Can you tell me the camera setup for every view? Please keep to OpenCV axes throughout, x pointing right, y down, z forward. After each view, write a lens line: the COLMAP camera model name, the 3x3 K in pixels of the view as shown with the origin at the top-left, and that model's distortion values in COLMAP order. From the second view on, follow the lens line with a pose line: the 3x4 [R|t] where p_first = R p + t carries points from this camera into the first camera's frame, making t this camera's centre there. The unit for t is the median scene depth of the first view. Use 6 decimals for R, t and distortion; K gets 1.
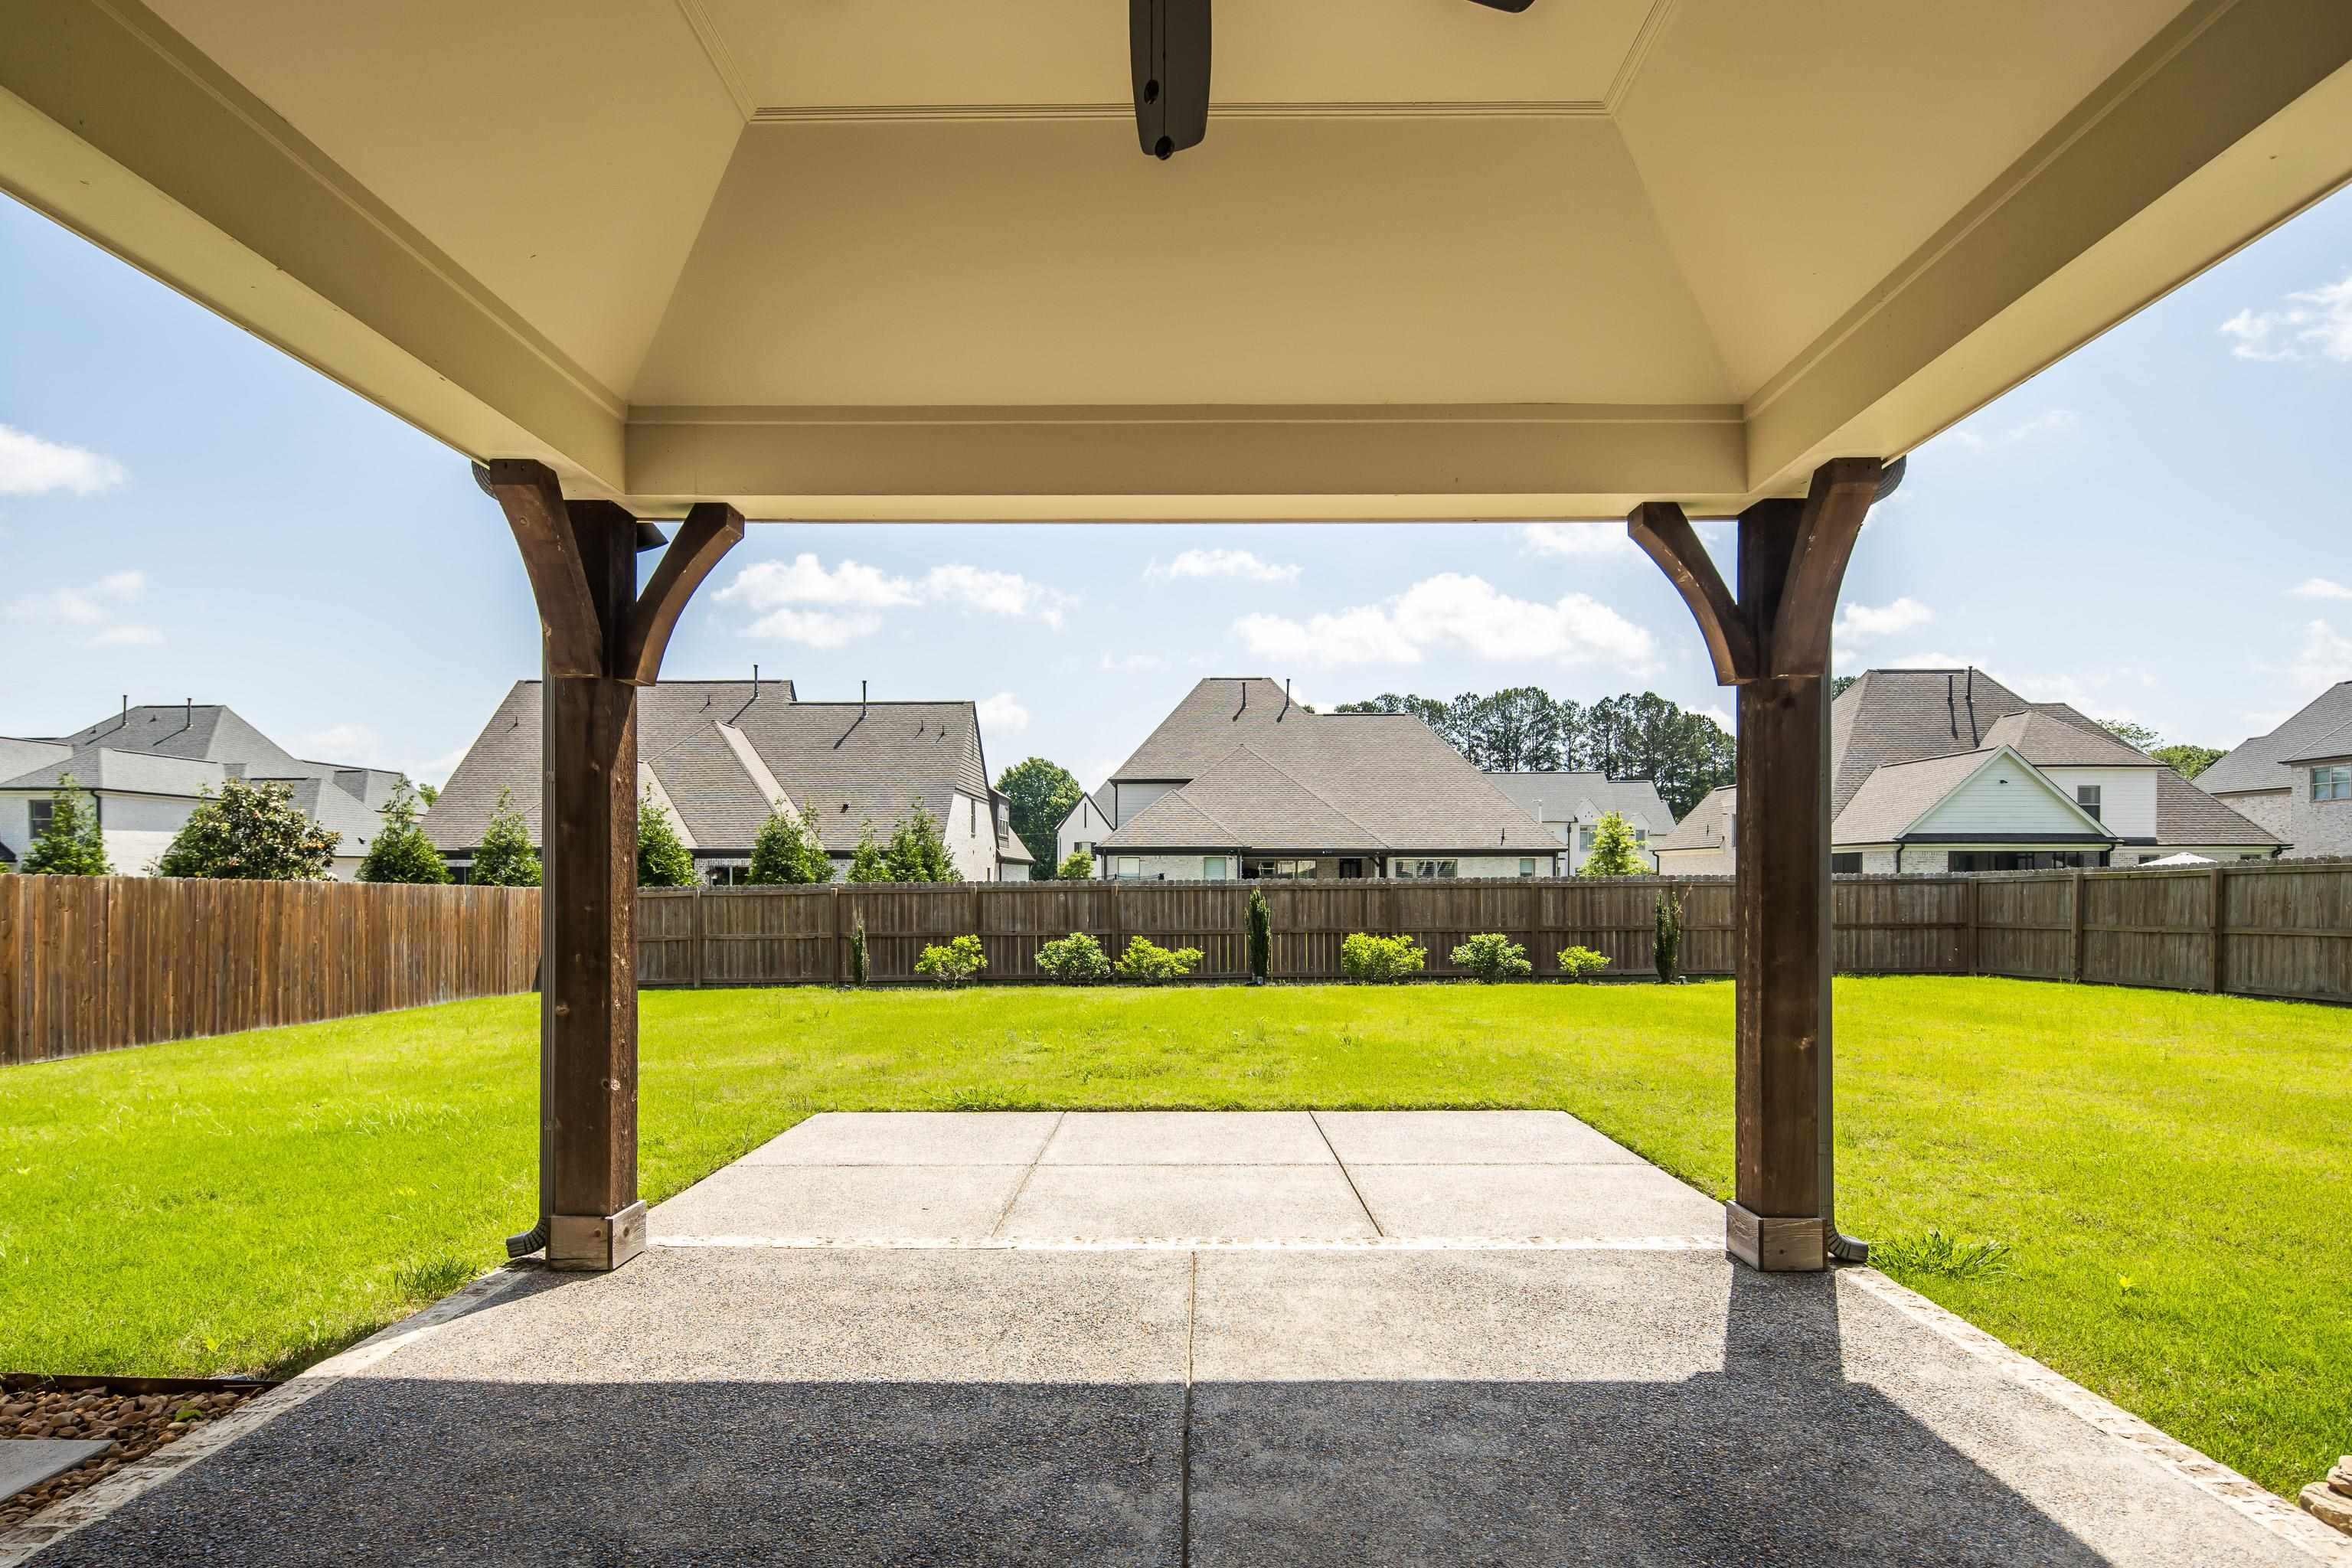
lens RADIAL K [[1160.6, 0, 1188.7], [0, 1160.6, 898.4], [0, 0, 1]] dist [0.000355, 0.000038]
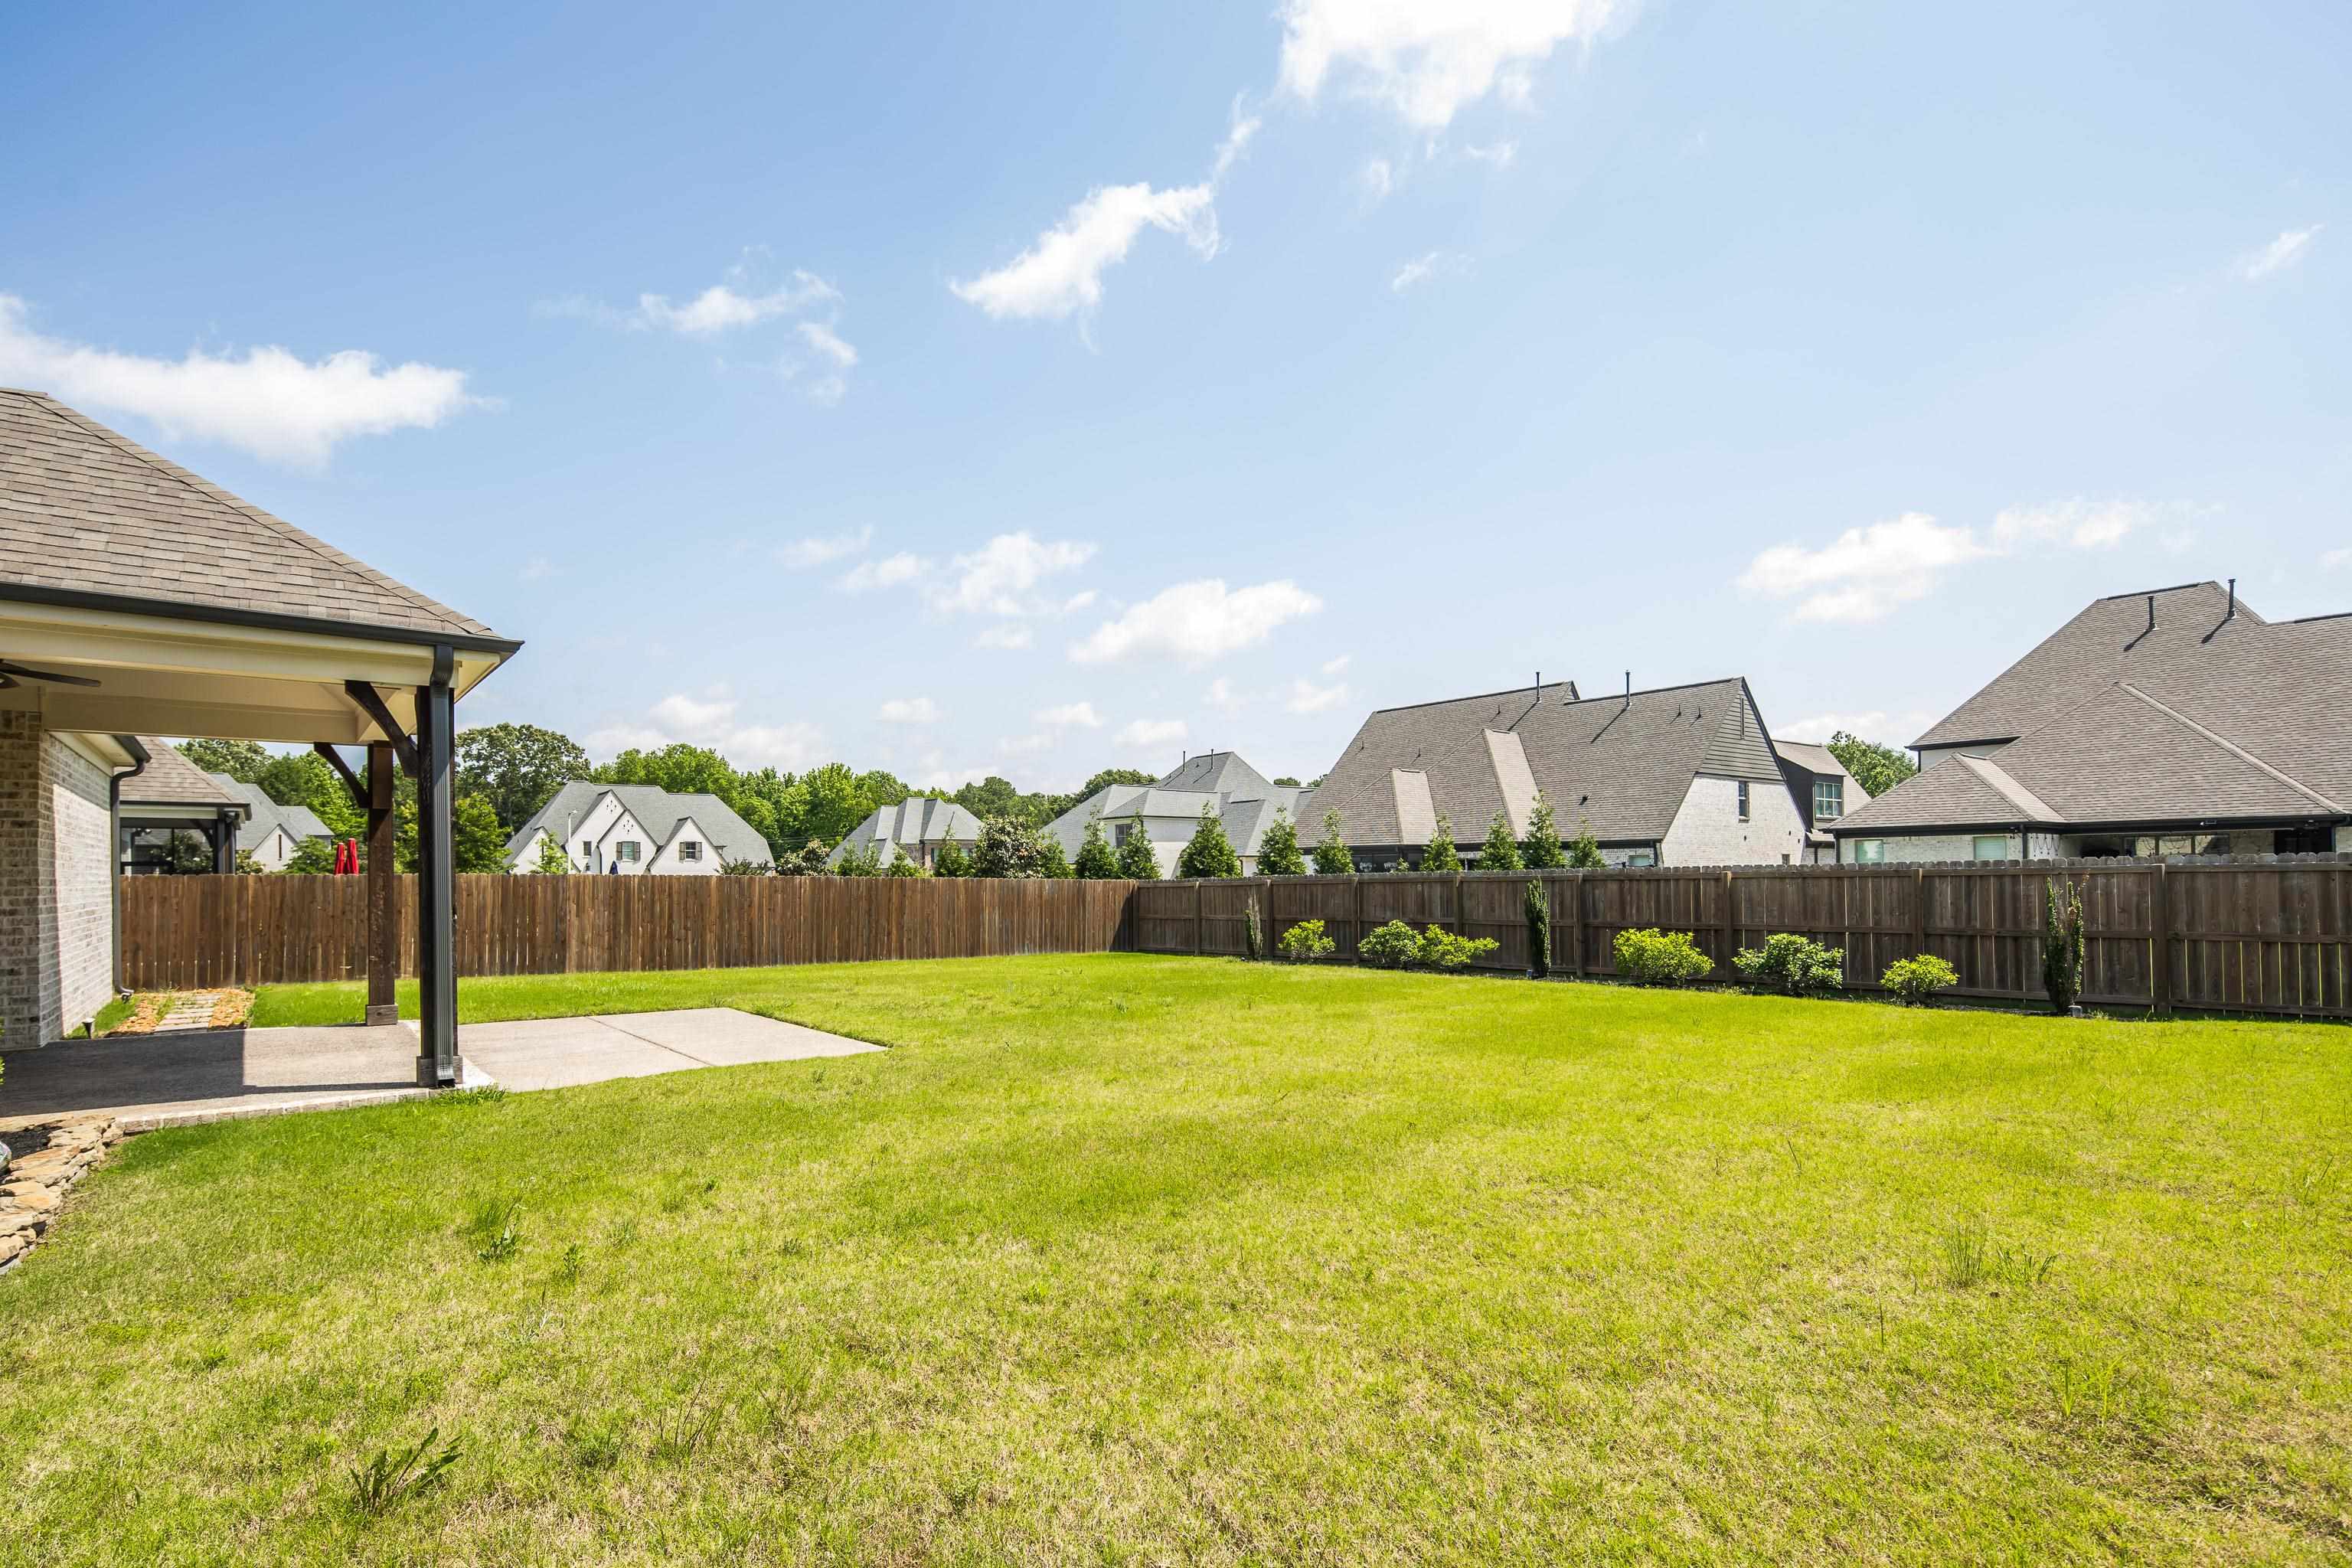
lens RADIAL K [[1126.4, 0, 1174.8], [0, 1126.4, 867.9], [0, 0, 1]] dist [-0.001377, -0.000495]
pose [[0.632519, -0.010790, -0.774470, 0.571085], [-0.001309, 0.999887, -0.015000, -0.002806], [0.774544, 0.010501, 0.632433, 0.174993]]
